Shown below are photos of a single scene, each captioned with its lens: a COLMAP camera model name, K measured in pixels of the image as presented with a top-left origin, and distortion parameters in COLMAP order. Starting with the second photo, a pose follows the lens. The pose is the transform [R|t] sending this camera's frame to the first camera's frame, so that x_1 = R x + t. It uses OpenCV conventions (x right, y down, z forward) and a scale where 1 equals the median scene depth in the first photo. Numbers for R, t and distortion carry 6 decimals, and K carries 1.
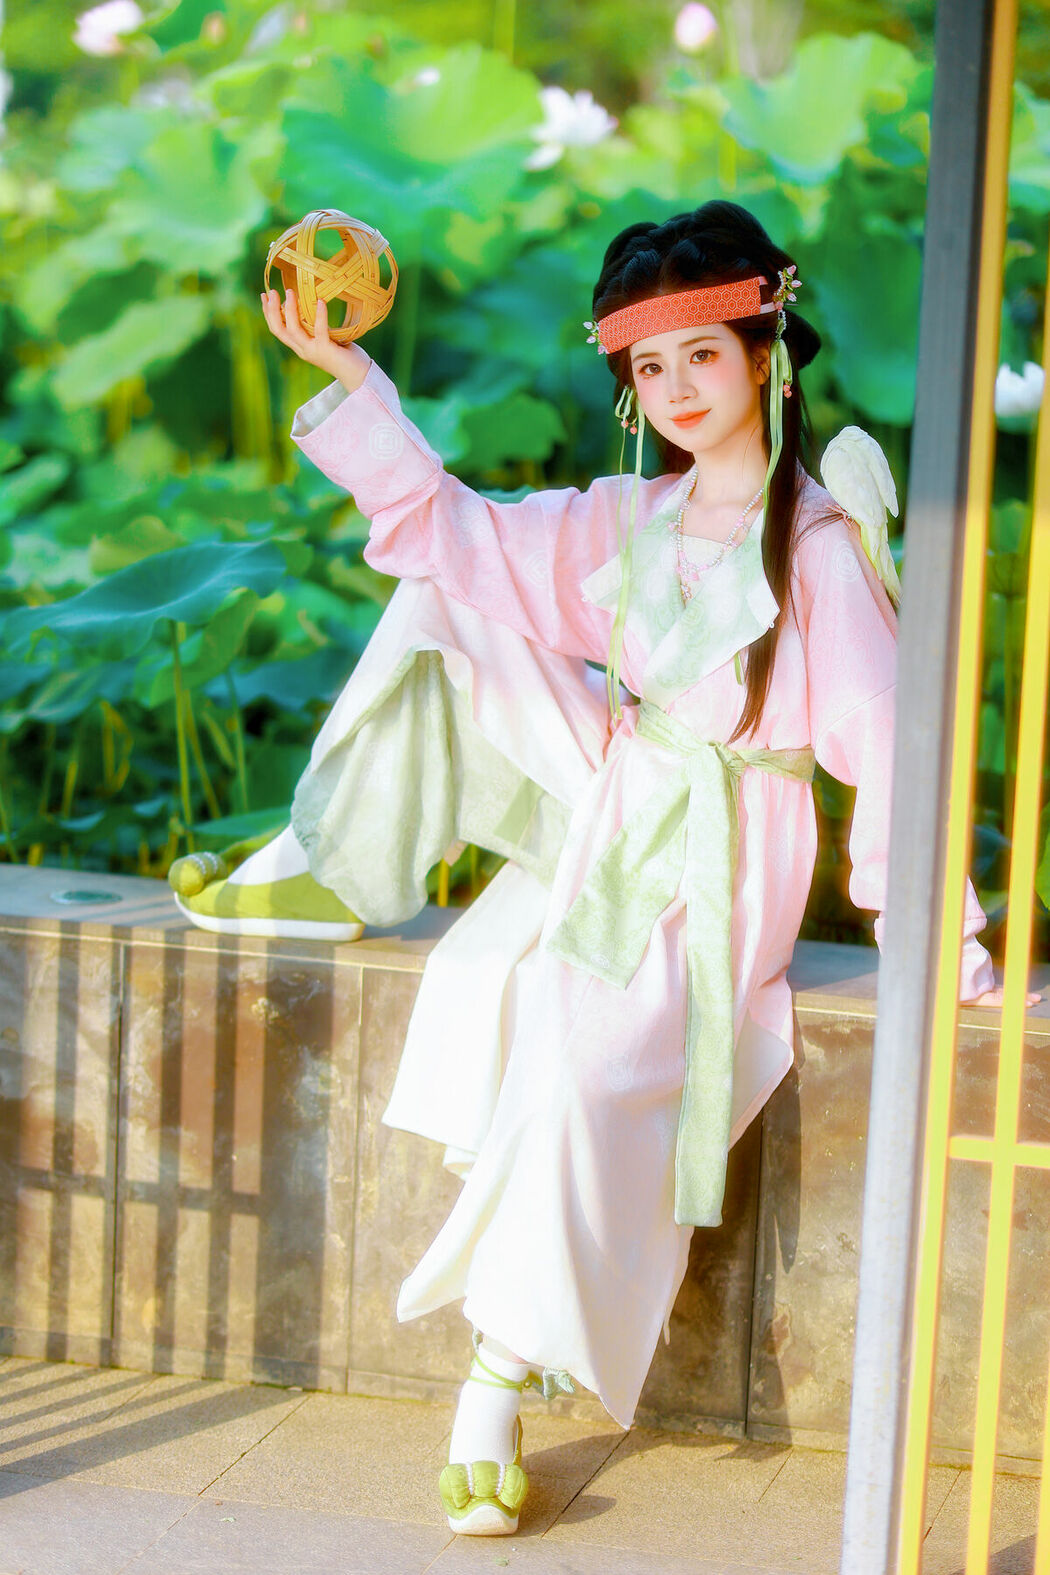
lens RADIAL K [[3841.4, 0, 527.6], [0, 3841.4, 793.1], [0, 0, 1]] dist [0.137132, -2.836598]
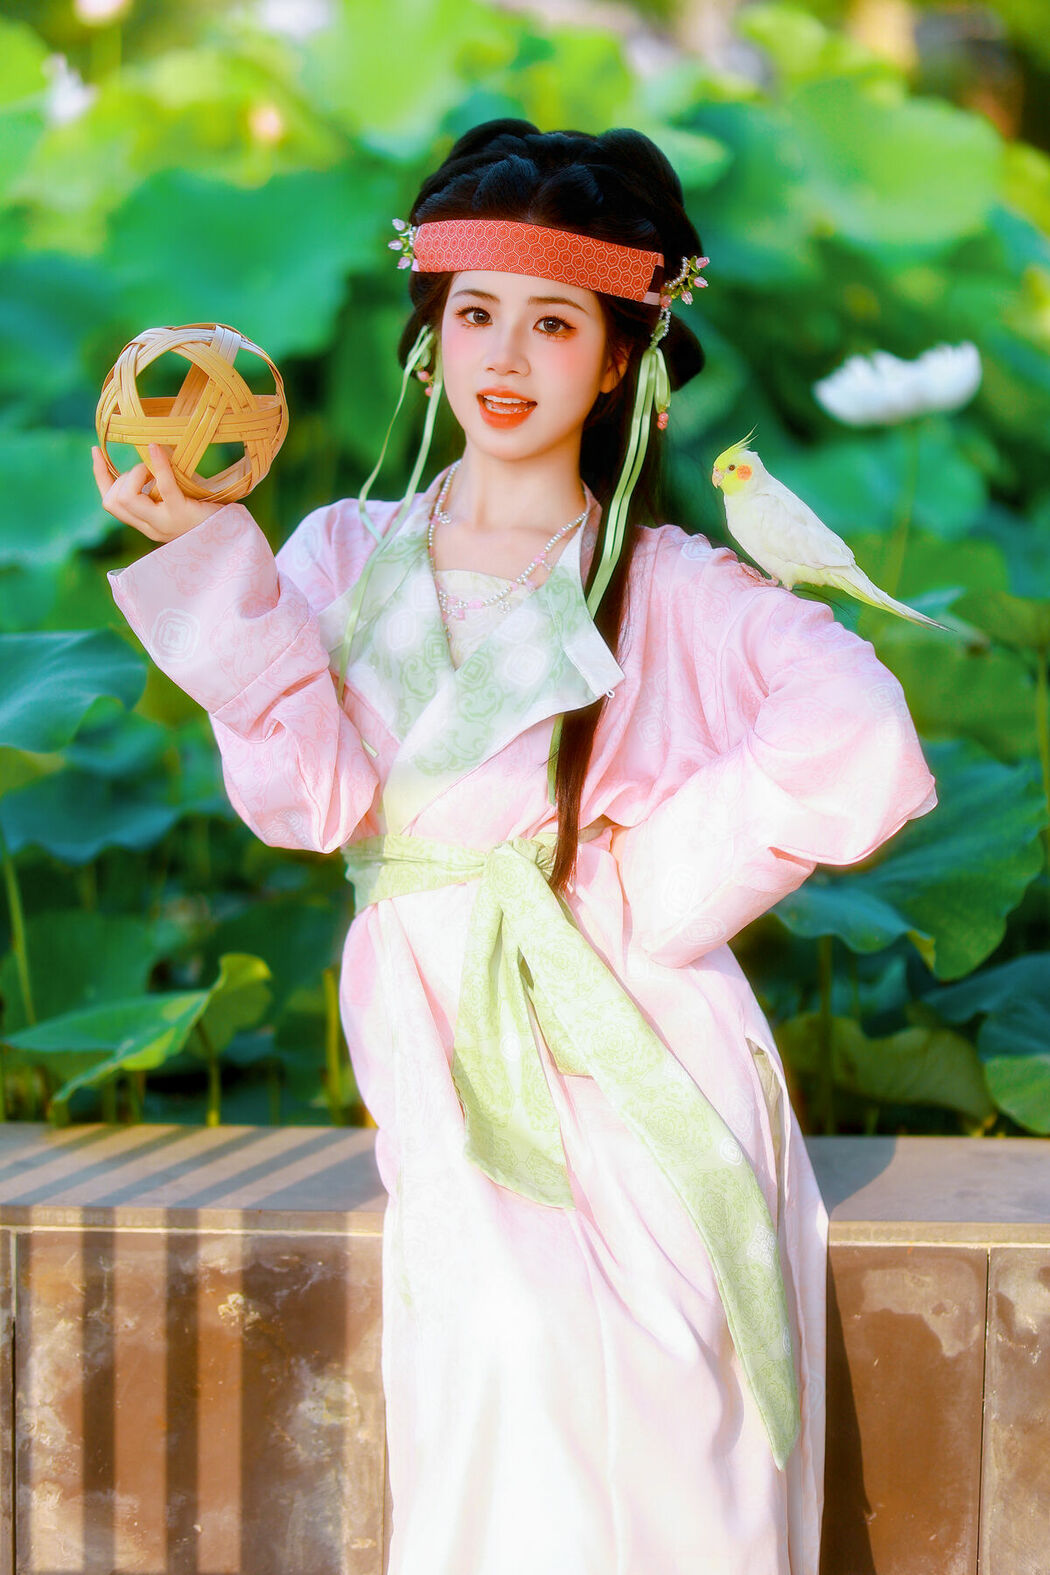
lens RADIAL K [[3881.5, 0, 519.4], [0, 3881.5, 787.1], [0, 0, 1]] dist [-0.001166, -0.326744]
pose [[0.960844, -0.060372, 0.270433, -0.200587], [0.064913, 0.997860, -0.007870, -0.027963], [-0.269379, 0.025116, 0.962707, 0.315246]]
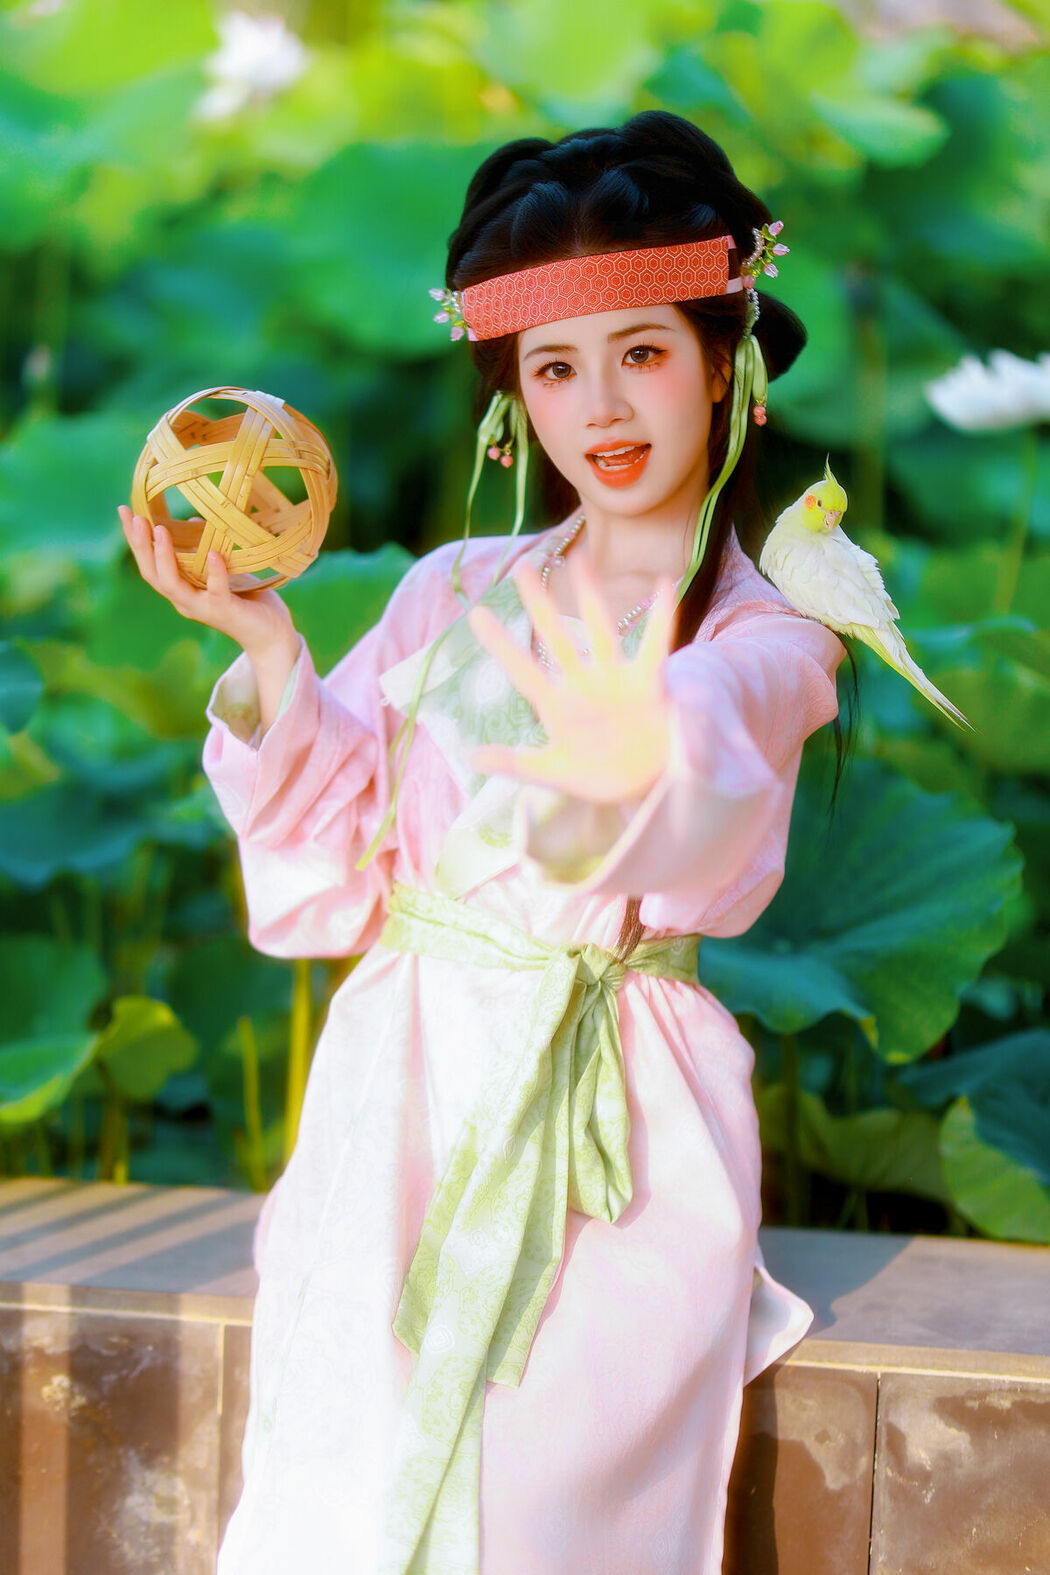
lens RADIAL K [[3877.2, 0, 522.2], [0, 3877.2, 789.7], [0, 0, 1]] dist [0.043814, -0.577559]
pose [[0.989897, -0.029077, 0.138772, -0.078959], [0.029487, 0.999565, -0.000900, -0.040114], [-0.138686, 0.004983, 0.990324, 0.353250]]
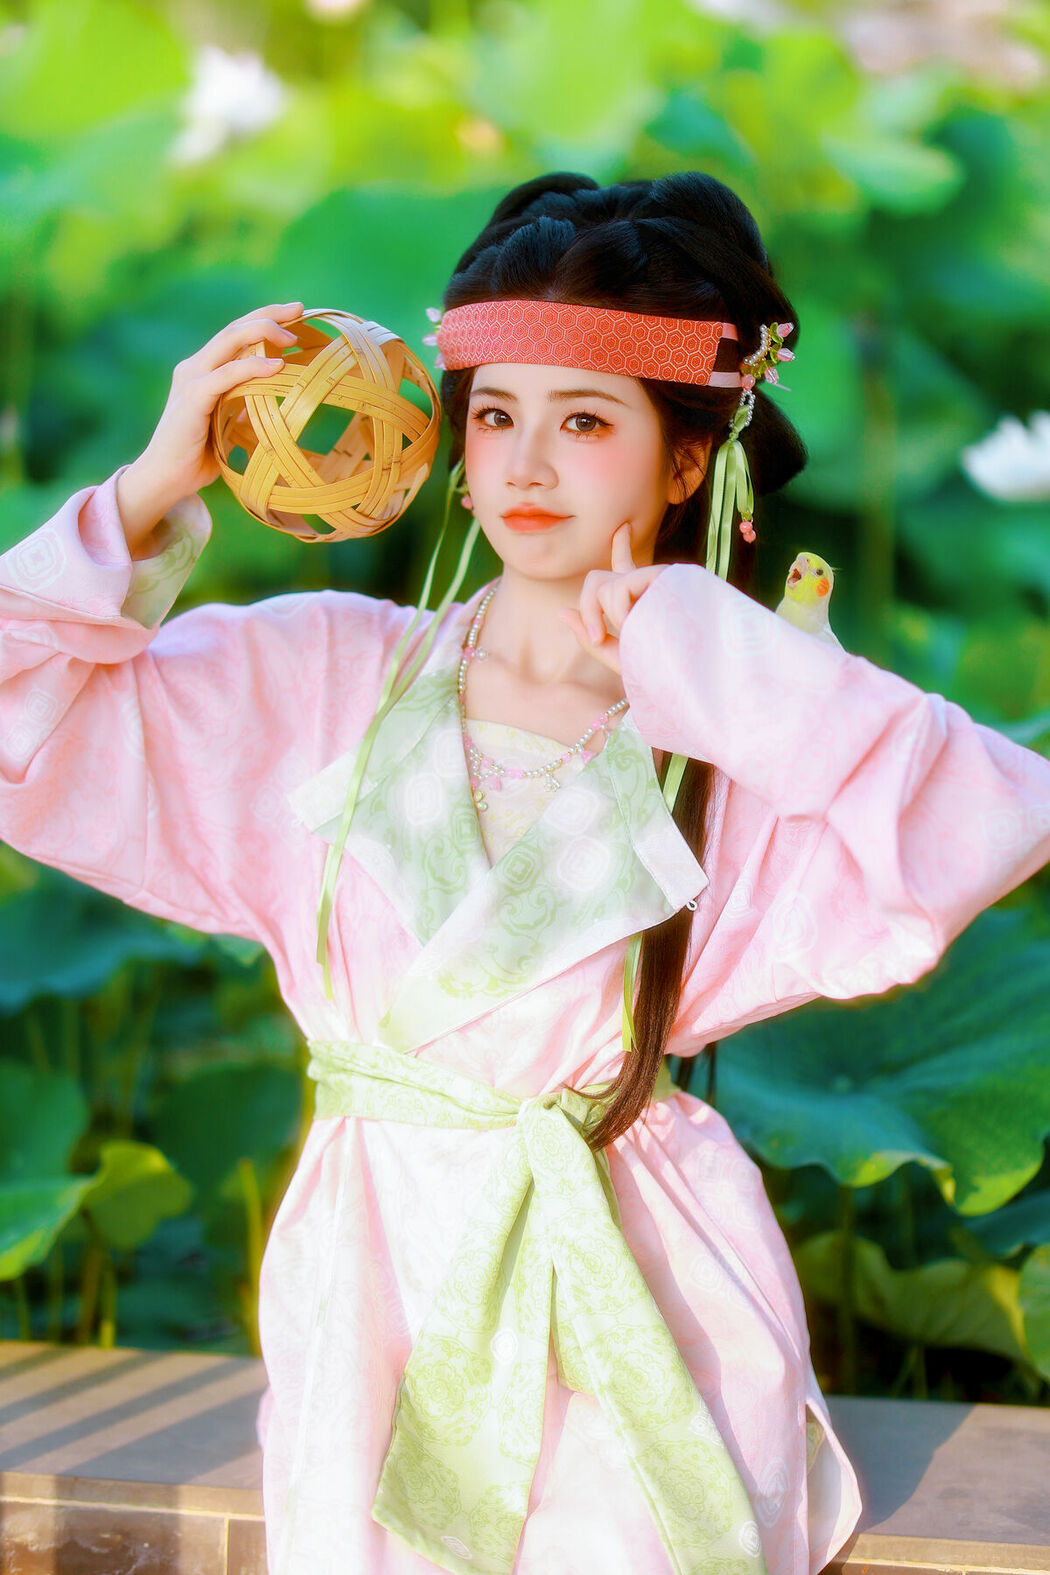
lens RADIAL K [[3898.3, 0, 531.0], [0, 3898.3, 788.3], [0, 0, 1]] dist [-0.066452, 0.275527]
pose [[0.987645, -0.030960, 0.153619, -0.082094], [0.032910, 0.999407, -0.010162, -0.054088], [-0.153214, 0.015092, 0.988078, 0.418527]]
